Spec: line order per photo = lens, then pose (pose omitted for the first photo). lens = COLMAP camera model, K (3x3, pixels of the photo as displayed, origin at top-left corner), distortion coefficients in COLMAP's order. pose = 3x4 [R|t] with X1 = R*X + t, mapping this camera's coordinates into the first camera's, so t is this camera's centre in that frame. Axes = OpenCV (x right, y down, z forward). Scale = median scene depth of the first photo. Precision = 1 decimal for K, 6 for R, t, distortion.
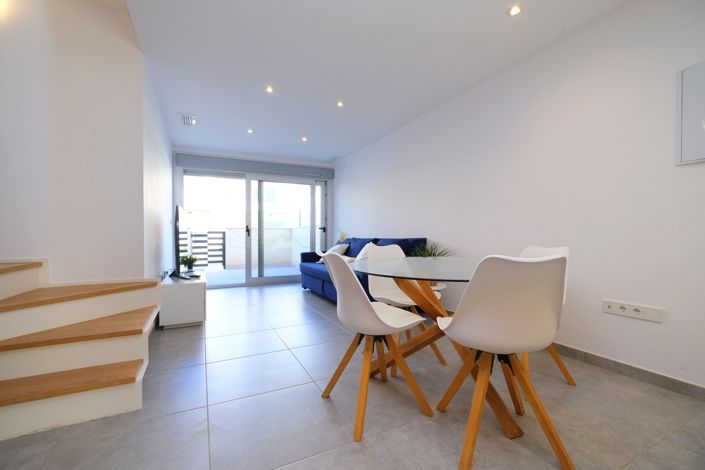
lens RADIAL K [[303.2, 0, 351.6], [0, 303.2, 238.1], [0, 0, 1]] dist [0.002630, 0.000168]
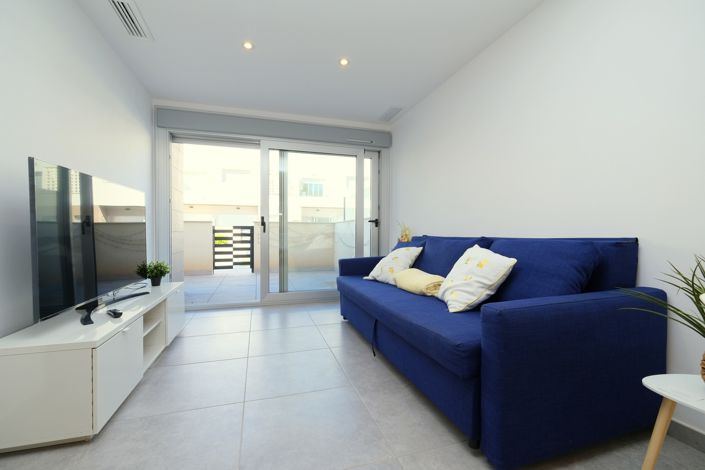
lens RADIAL K [[303.2, 0, 352.2], [0, 303.2, 236.3], [0, 0, 1]] dist [0.002630, 0.000168]
pose [[0.987453, 0.005257, -0.157823, -0.039732], [-0.004201, 0.999967, 0.007022, -0.002822], [0.157855, -0.006271, 0.987442, 0.353632]]
